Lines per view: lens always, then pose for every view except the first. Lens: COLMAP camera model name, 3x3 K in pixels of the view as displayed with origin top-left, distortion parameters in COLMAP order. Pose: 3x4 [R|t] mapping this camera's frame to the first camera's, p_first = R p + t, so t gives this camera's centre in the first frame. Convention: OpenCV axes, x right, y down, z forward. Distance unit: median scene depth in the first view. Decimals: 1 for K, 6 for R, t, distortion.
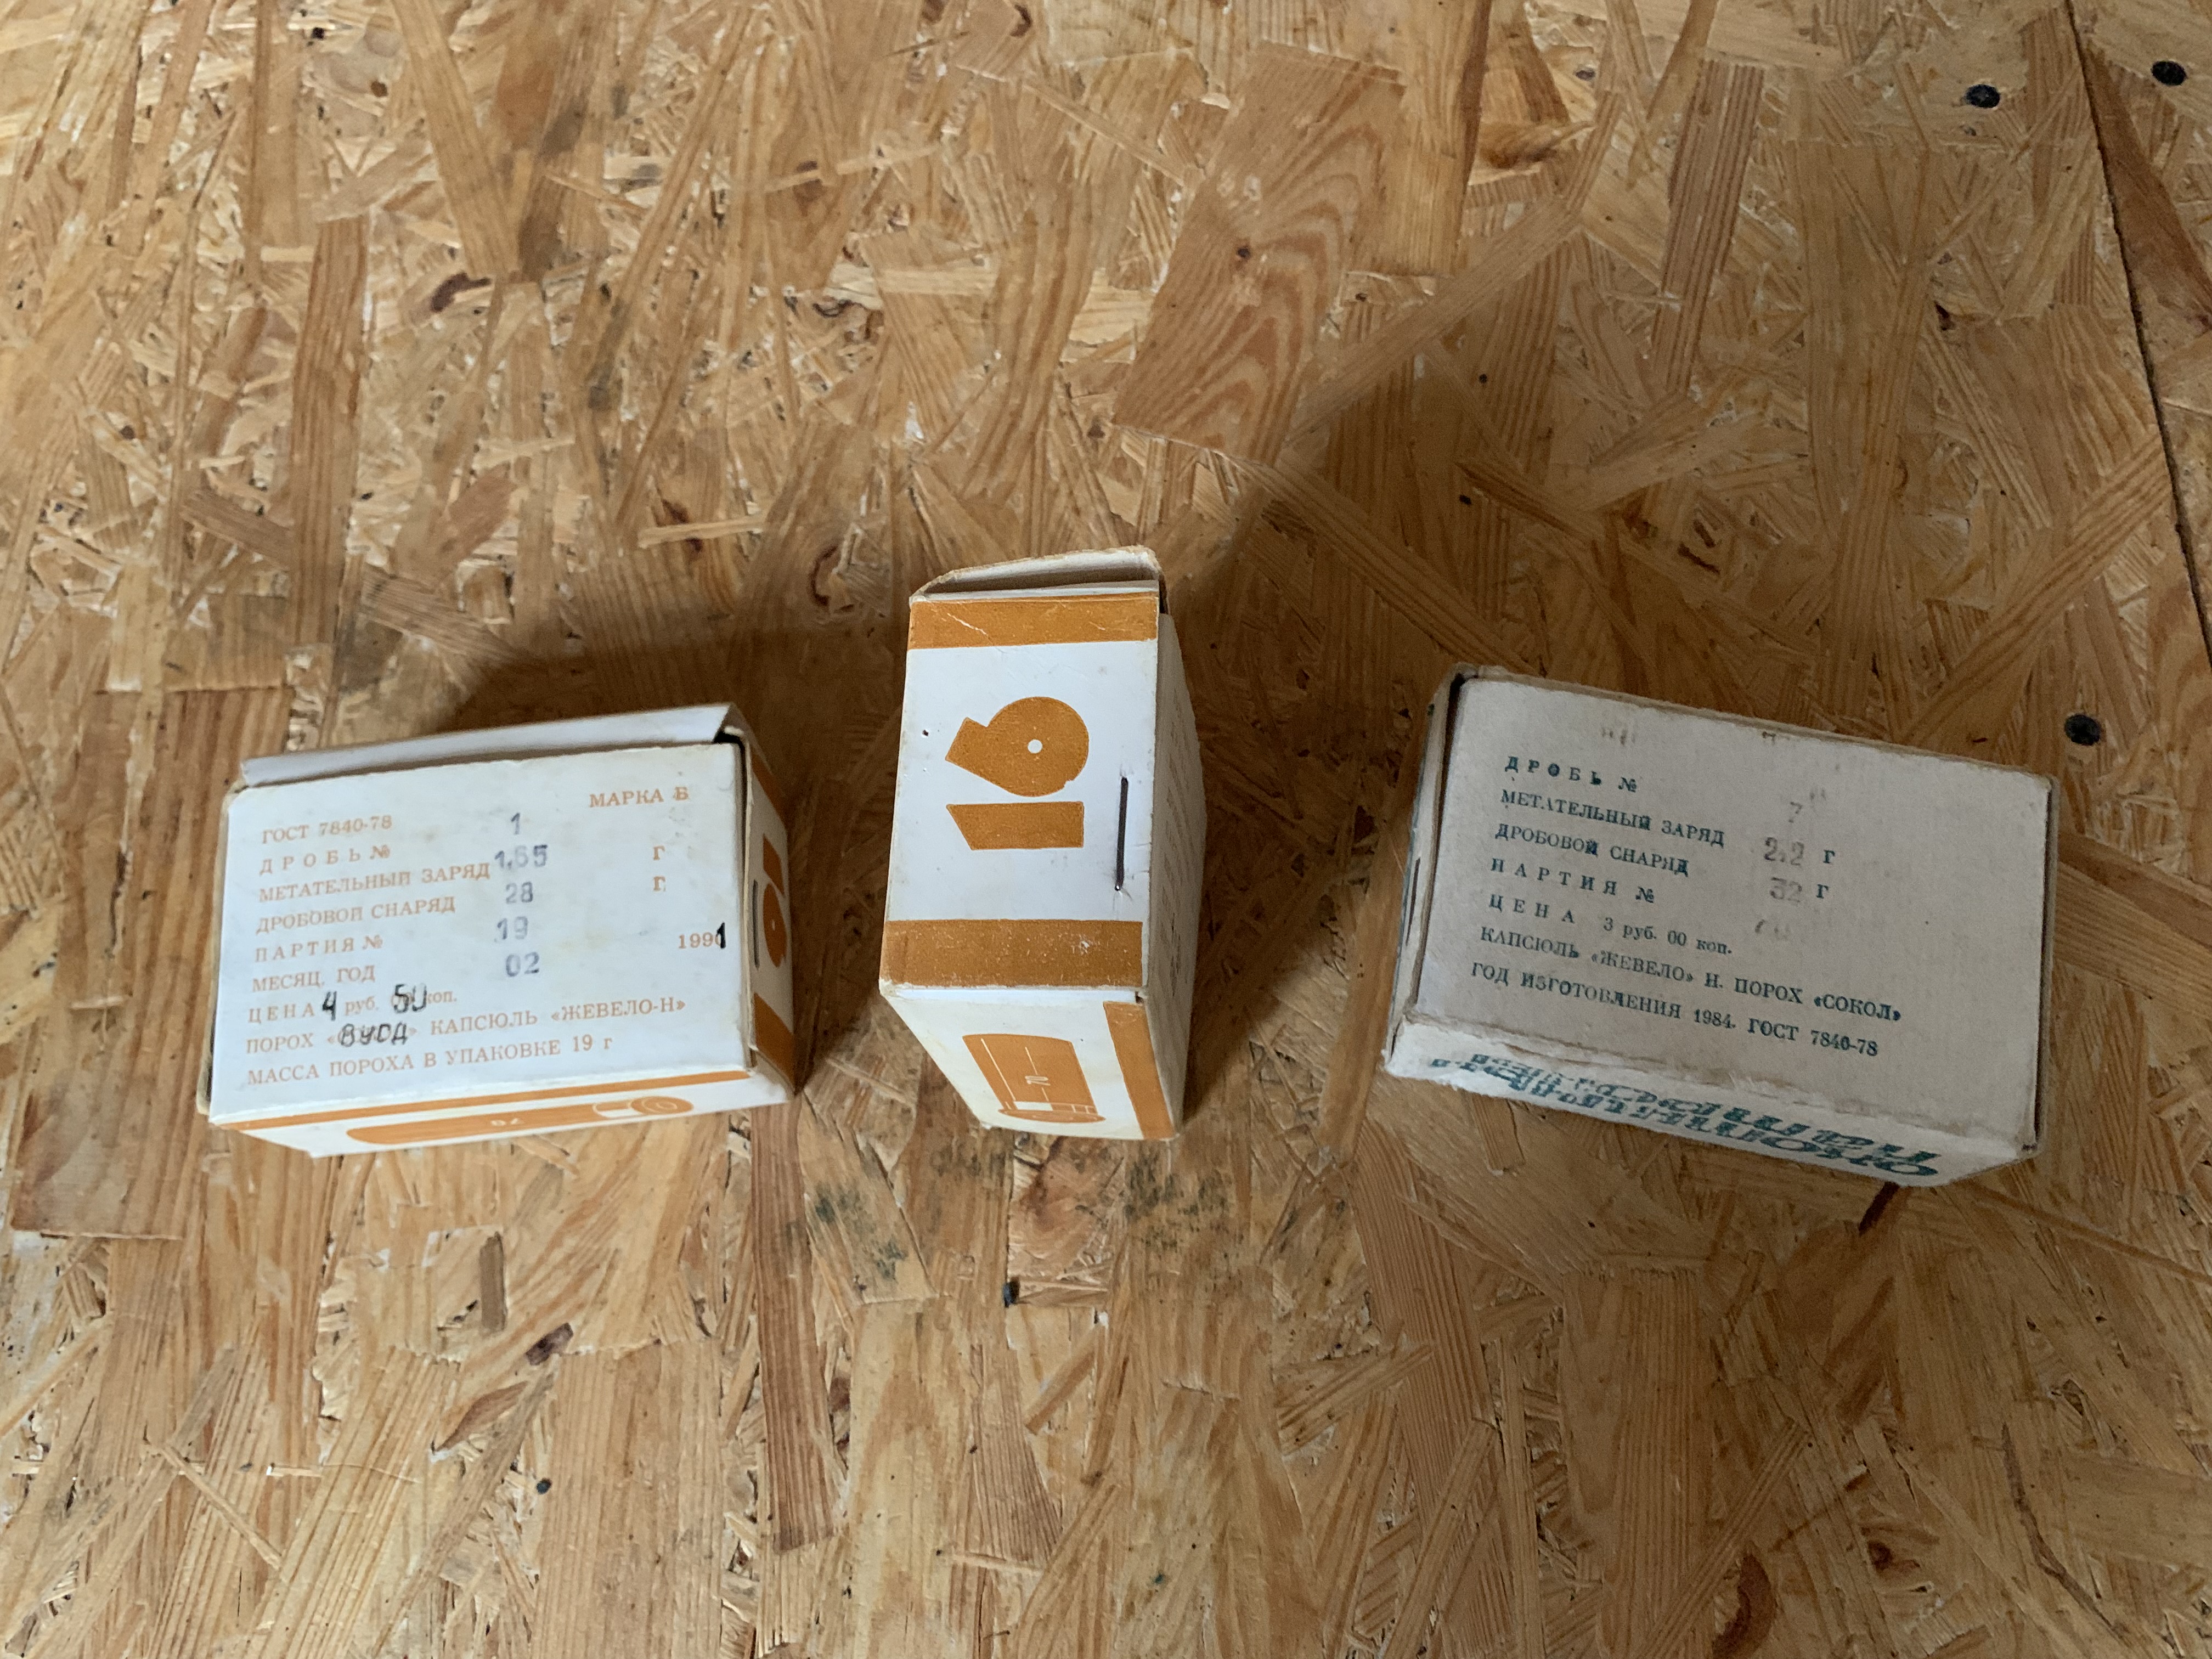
lens RADIAL K [[1735.0, 0, 1108.5], [0, 1735.0, 831.9], [0, 0, 1]] dist [-0.015769, 0.001423]
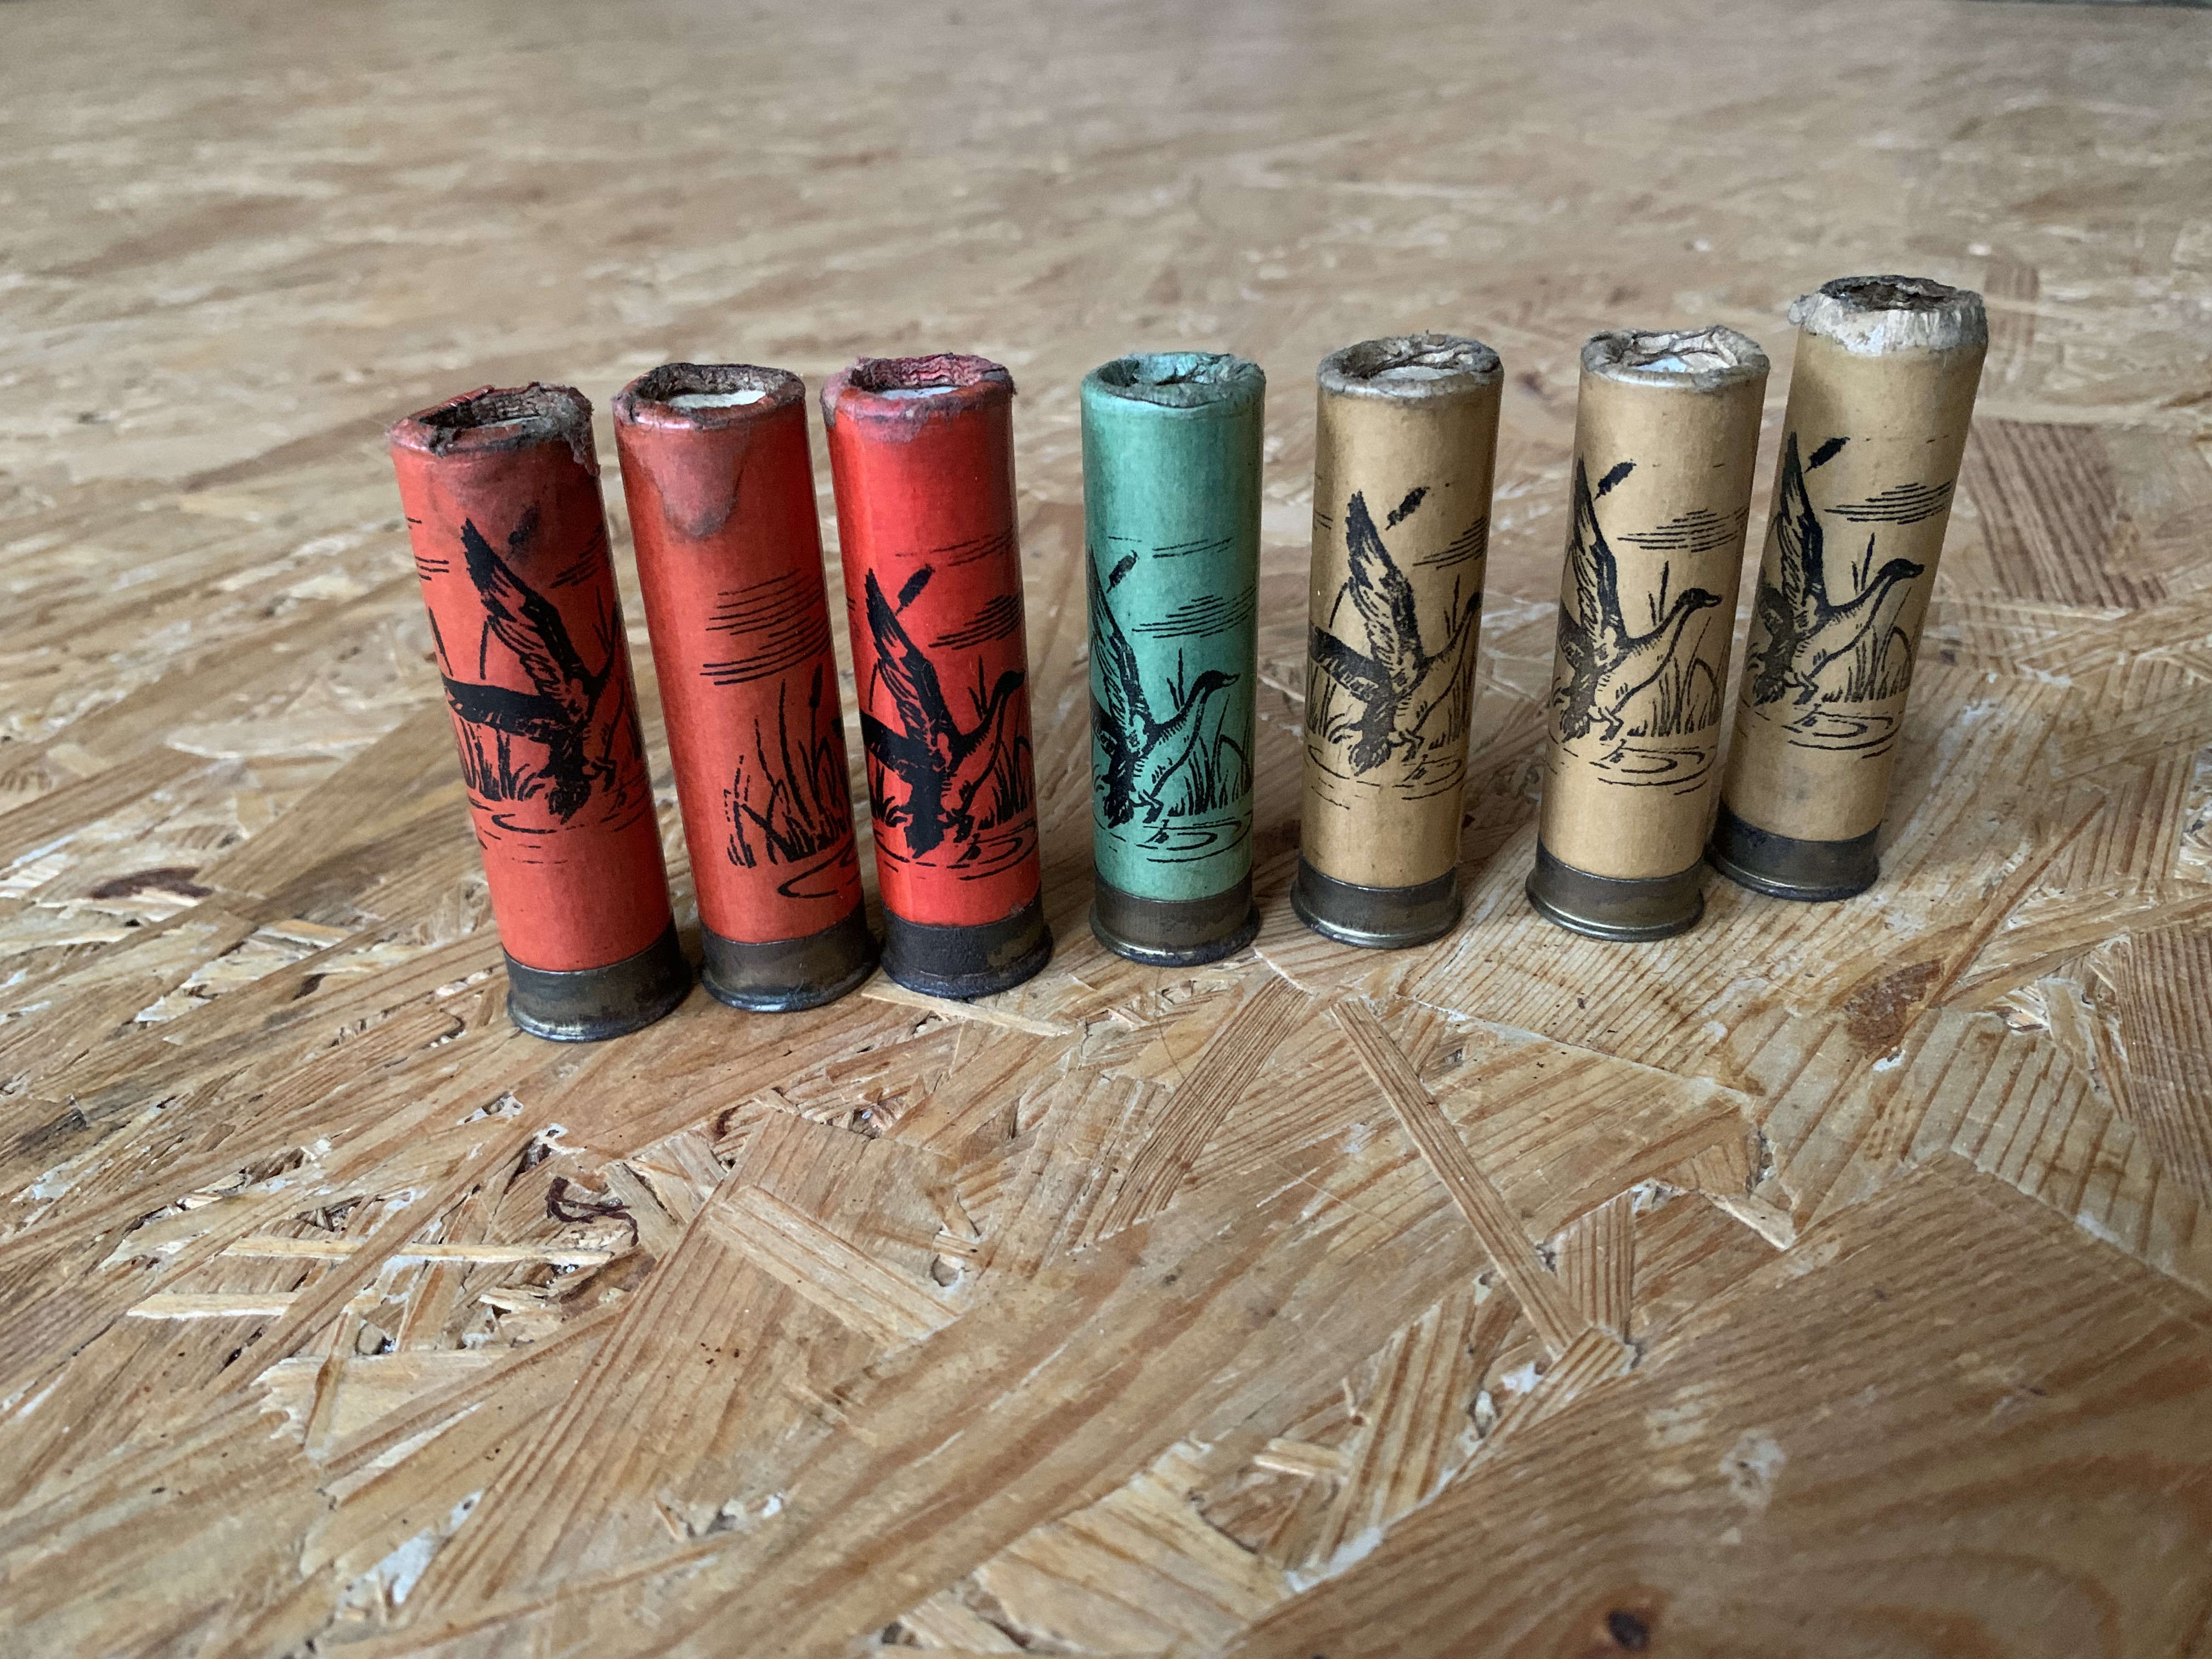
lens RADIAL K [[1735.0, 0, 1087.2], [0, 1735.0, 831.1], [0, 0, 1]] dist [-0.015769, 0.001423]
pose [[0.808493, 0.305515, -0.502991, 0.128406], [-0.549963, 0.696451, -0.460973, -0.280463], [0.209475, 0.649320, 0.731097, 0.782043]]
